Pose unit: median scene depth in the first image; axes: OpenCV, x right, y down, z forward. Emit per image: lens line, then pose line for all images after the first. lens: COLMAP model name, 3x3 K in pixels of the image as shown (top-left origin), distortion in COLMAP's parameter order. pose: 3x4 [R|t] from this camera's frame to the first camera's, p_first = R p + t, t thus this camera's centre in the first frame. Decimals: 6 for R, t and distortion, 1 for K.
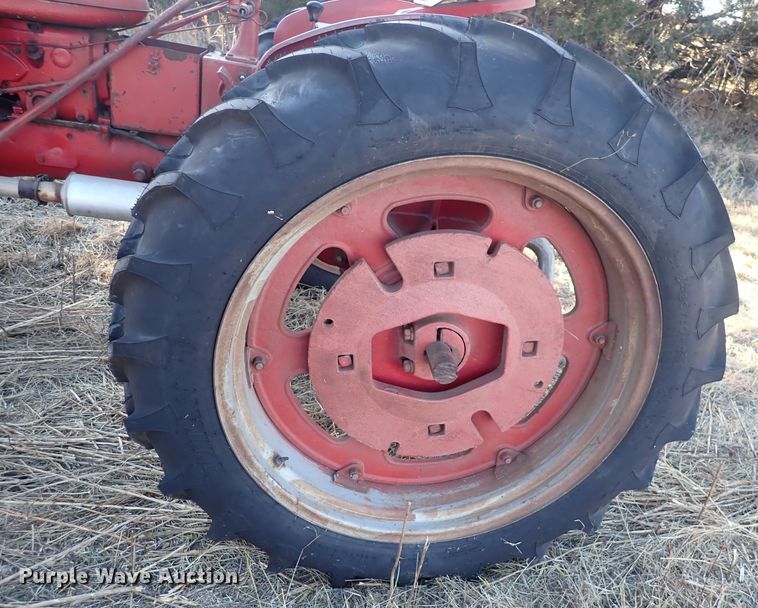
lens RADIAL K [[621.2, 0, 418.0], [0, 621.2, 324.3], [0, 0, 1]] dist [0.013779, -0.016784]
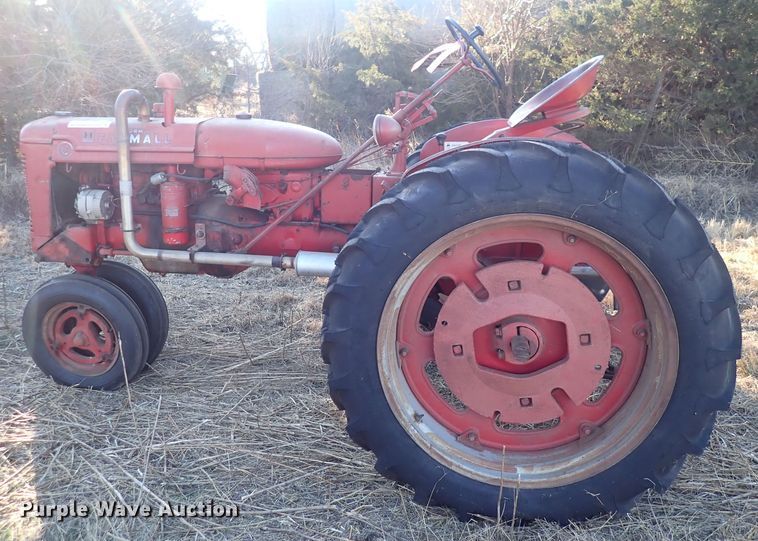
lens RADIAL K [[650.0, 0, 368.8], [0, 650.0, 243.4], [0, 0, 1]] dist [0.006781, -0.001679]
pose [[0.938195, -0.088034, -0.334723, 0.236299], [-0.002077, 0.965661, -0.259795, 0.219197], [0.346100, 0.244434, 0.905796, -0.600712]]
